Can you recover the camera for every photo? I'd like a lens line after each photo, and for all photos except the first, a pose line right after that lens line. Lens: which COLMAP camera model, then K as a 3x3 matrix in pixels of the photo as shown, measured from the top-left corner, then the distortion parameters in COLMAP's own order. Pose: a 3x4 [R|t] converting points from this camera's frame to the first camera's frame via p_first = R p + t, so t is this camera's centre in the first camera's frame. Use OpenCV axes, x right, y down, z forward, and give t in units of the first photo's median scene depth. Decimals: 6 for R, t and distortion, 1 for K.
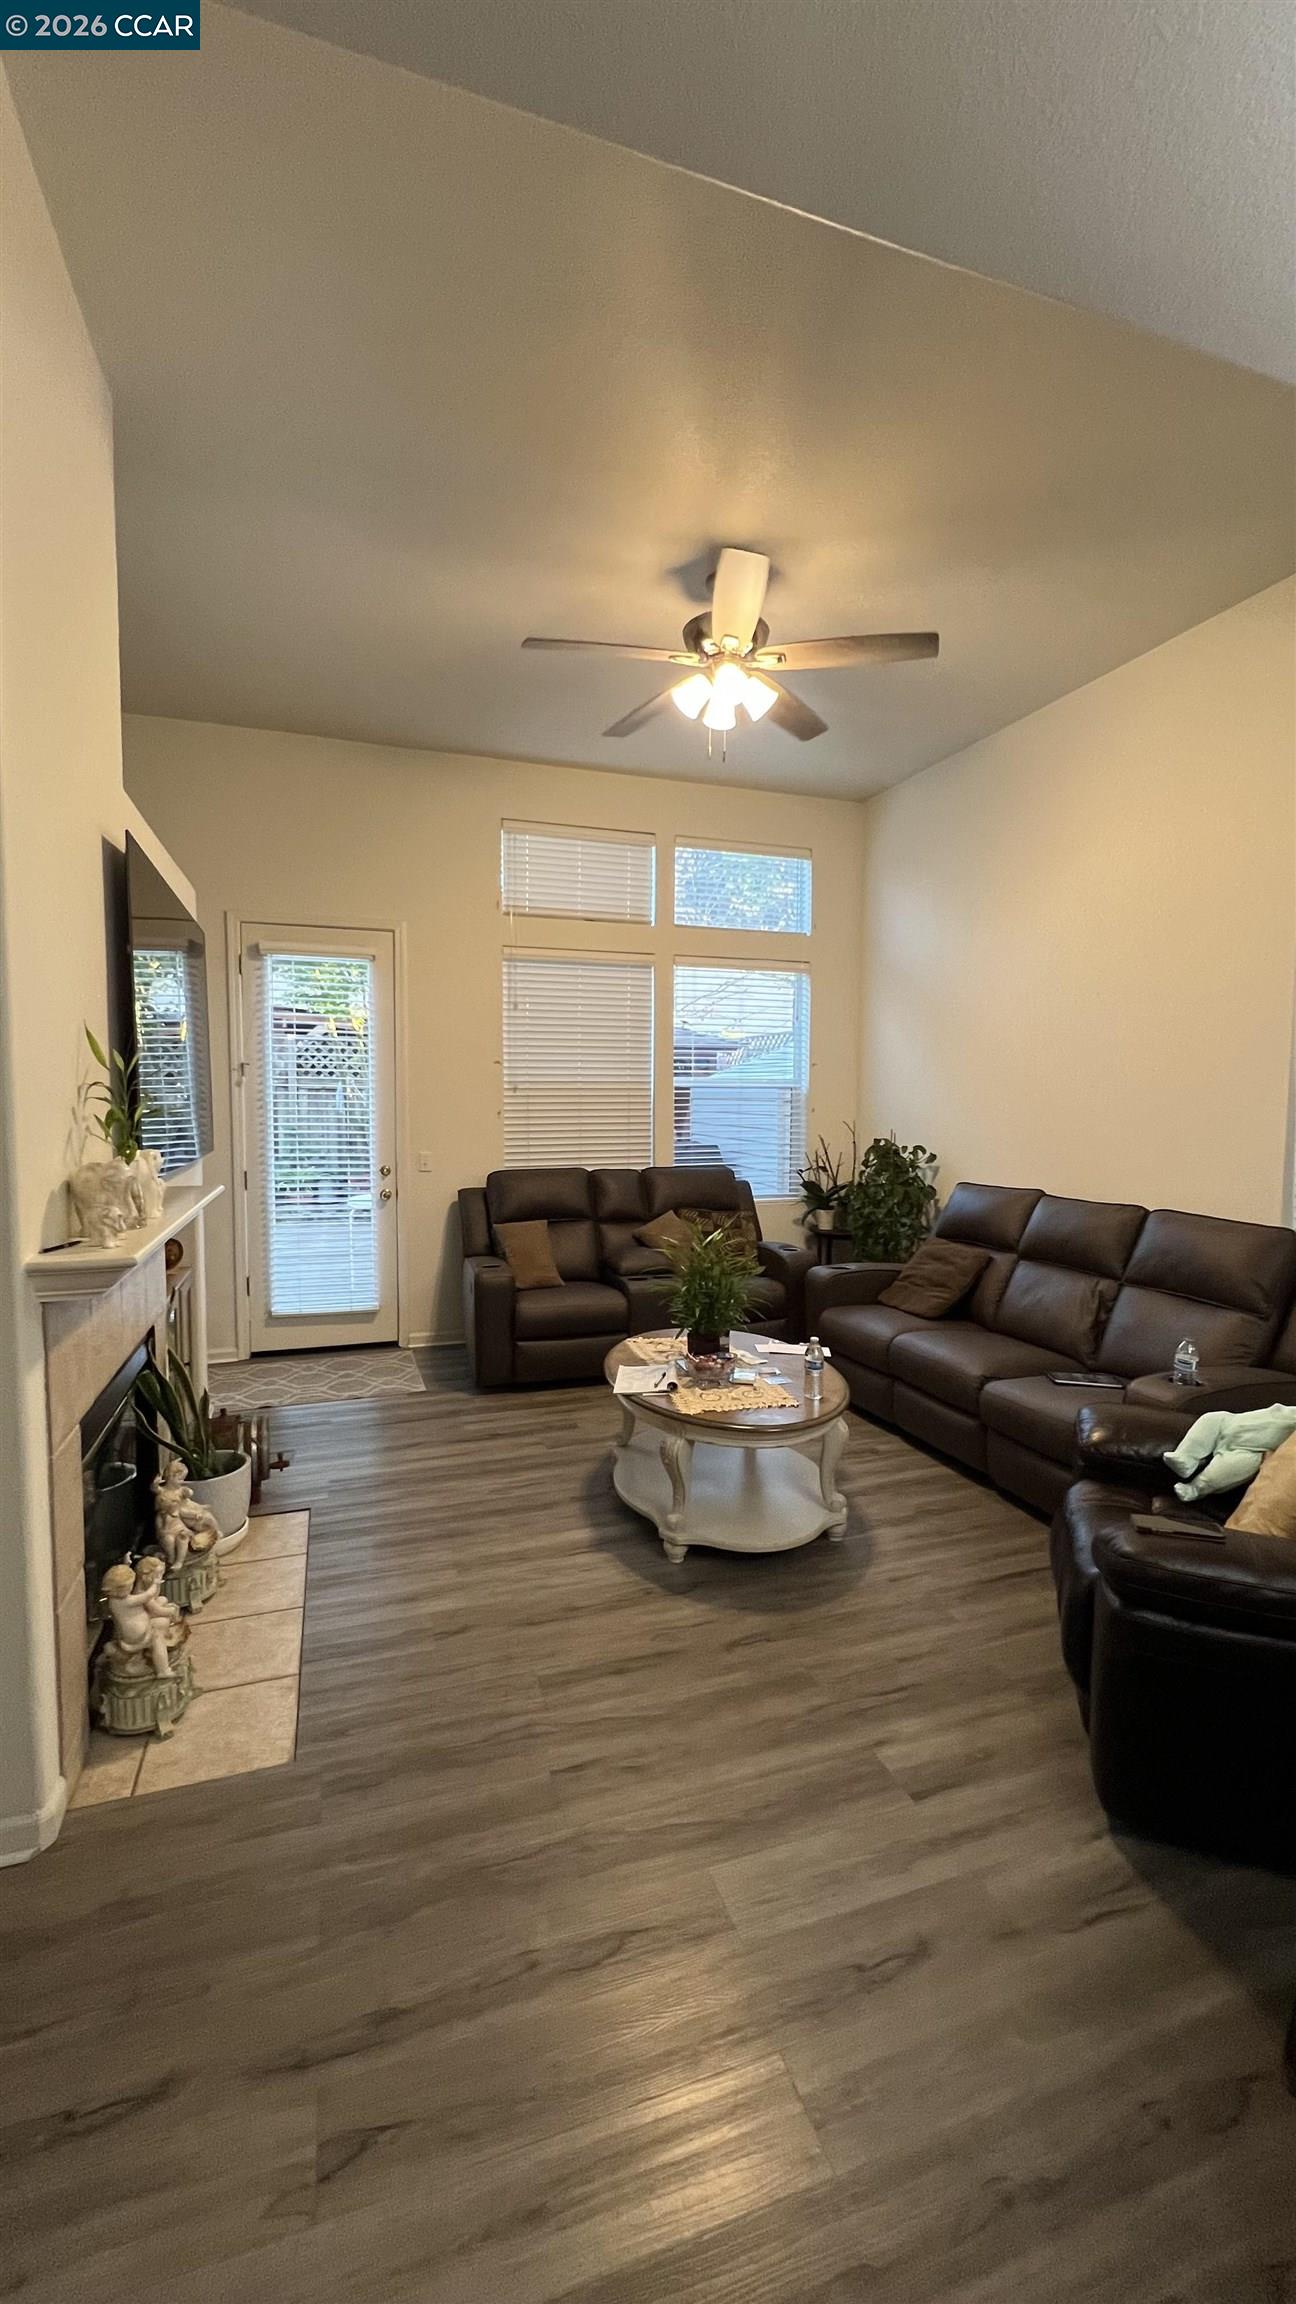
lens RADIAL K [[920.7, 0, 648.9], [0, 920.7, 1149.9], [0, 0, 1]] dist [-0.004996, 0.000552]
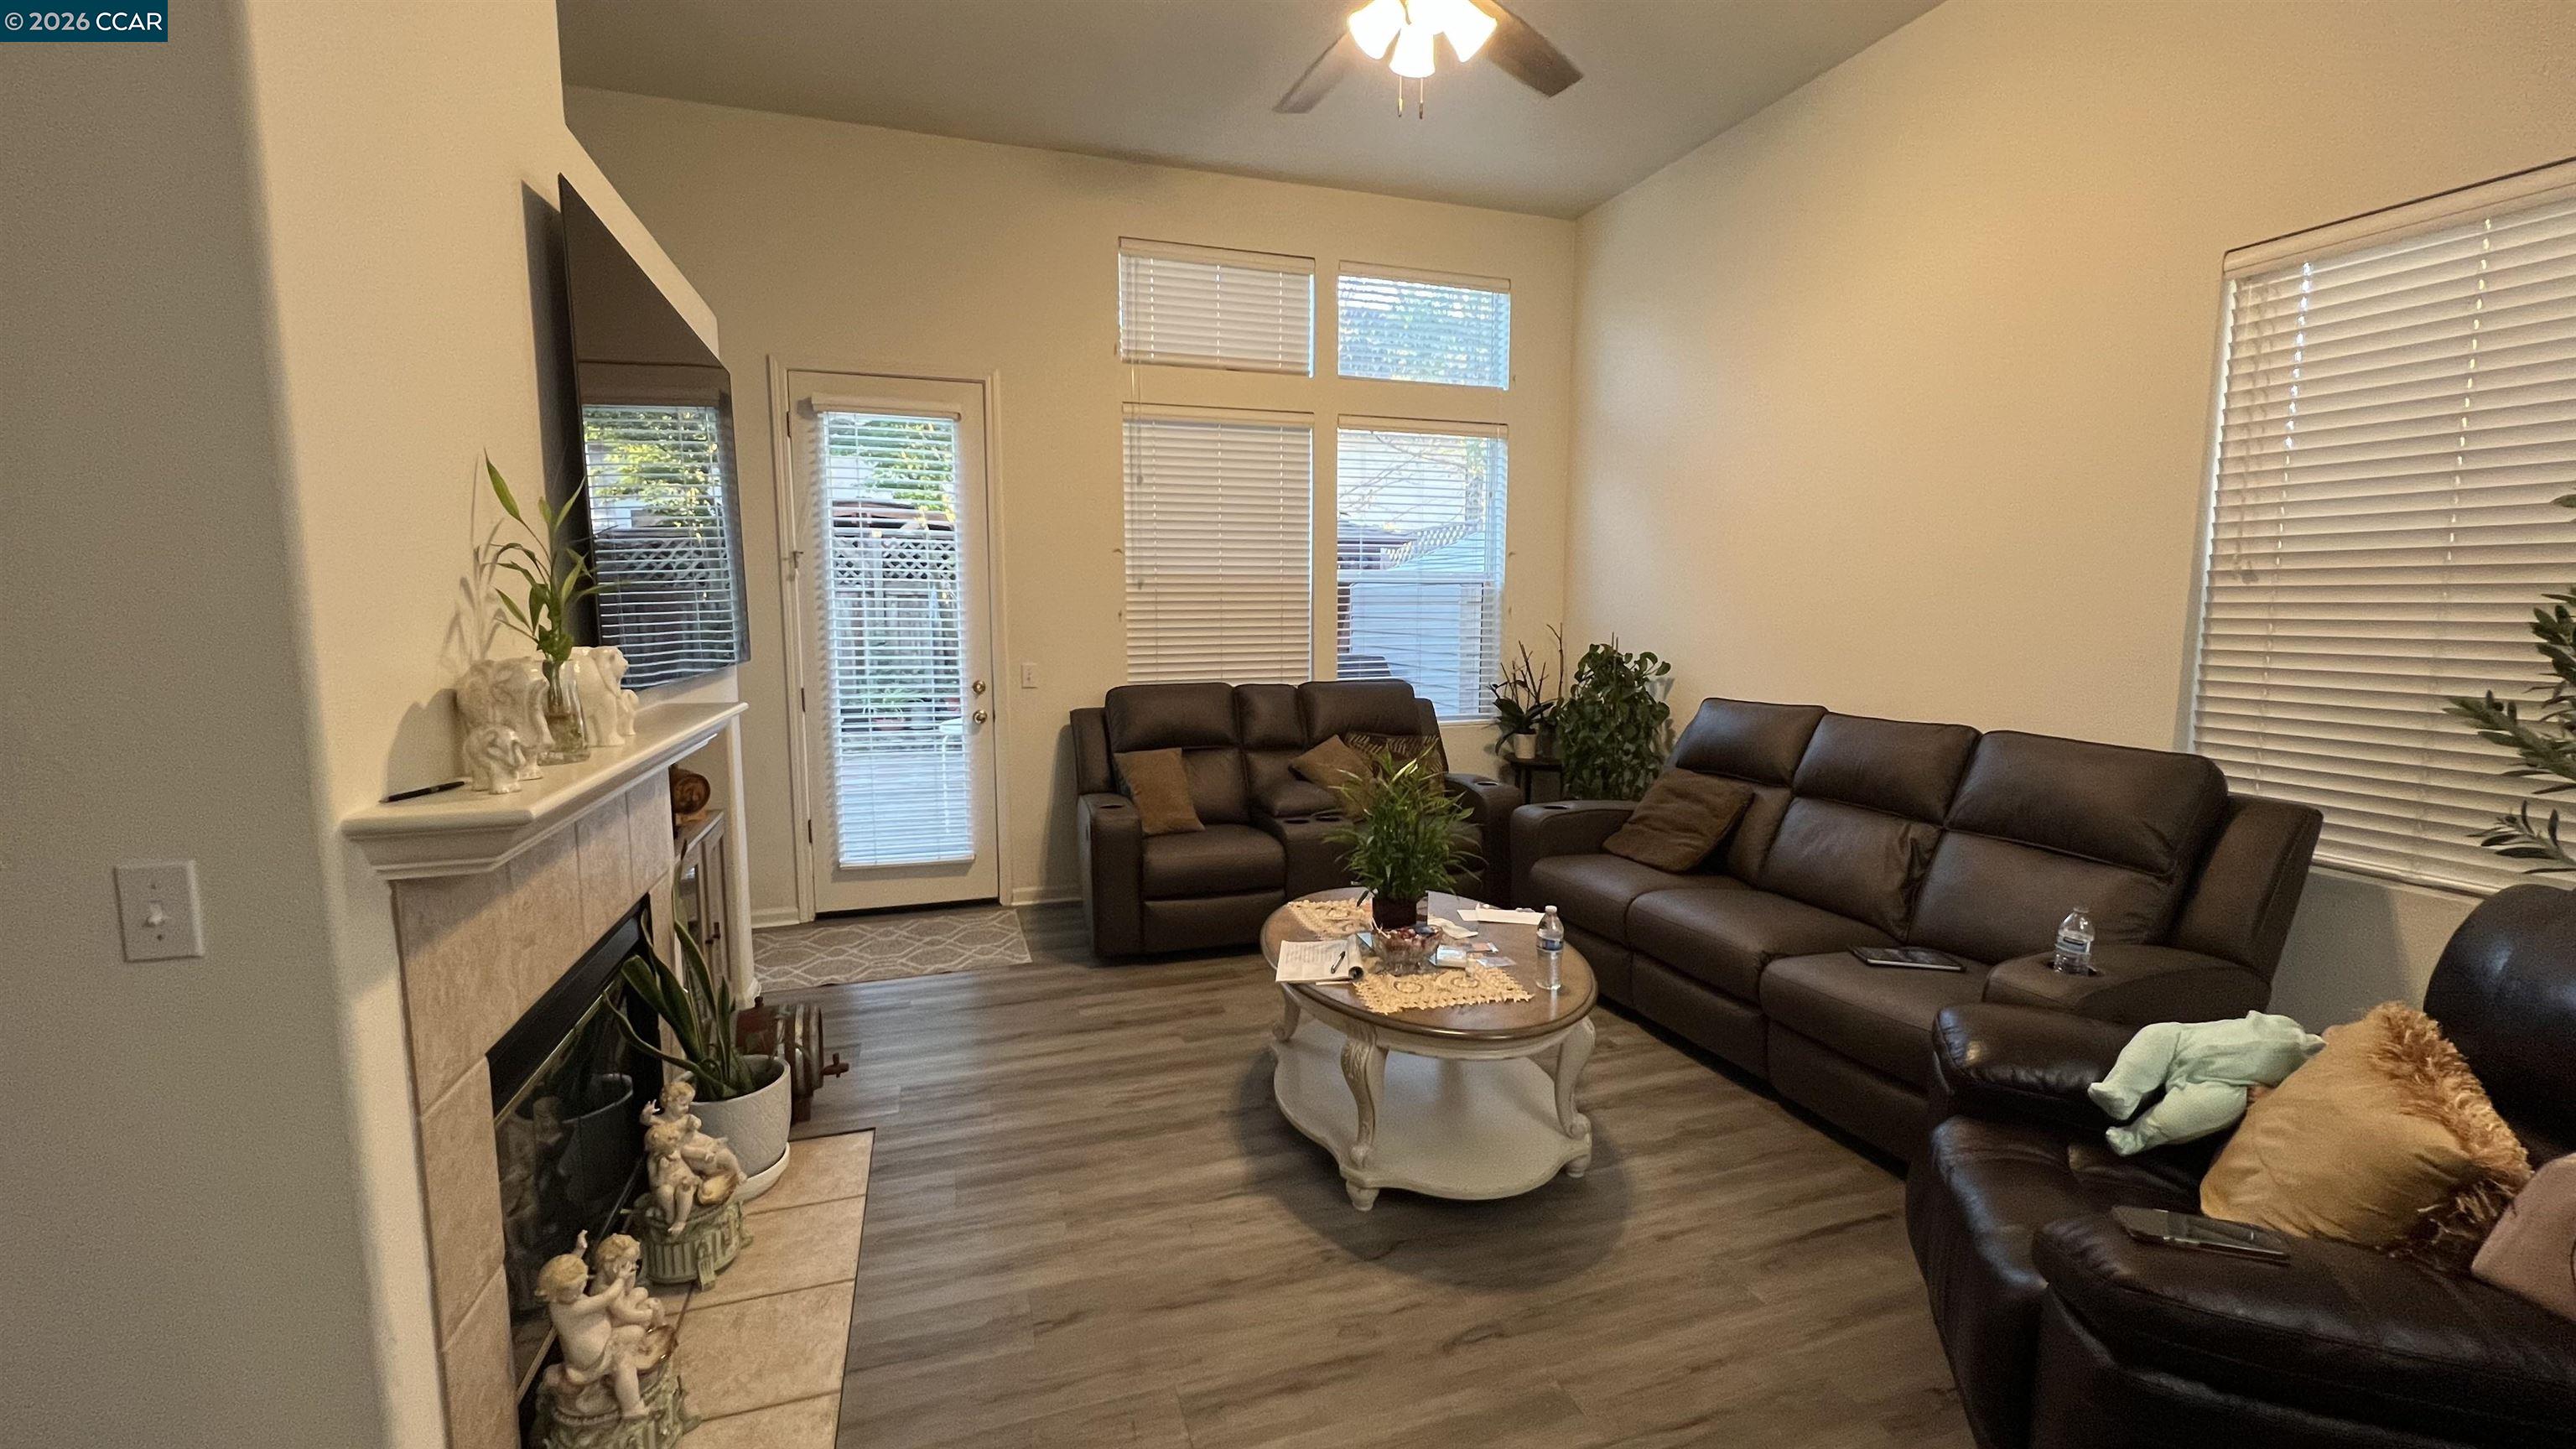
lens RADIAL K [[1029.4, 0, 1279.0], [0, 1029.4, 721.9], [0, 0, 1]] dist [-0.004996, 0.000552]
pose [[0.999911, -0.003693, -0.012817, -0.024766], [0.004335, 0.998717, 0.050450, 0.014725], [0.012615, -0.050501, 0.998644, 0.186544]]
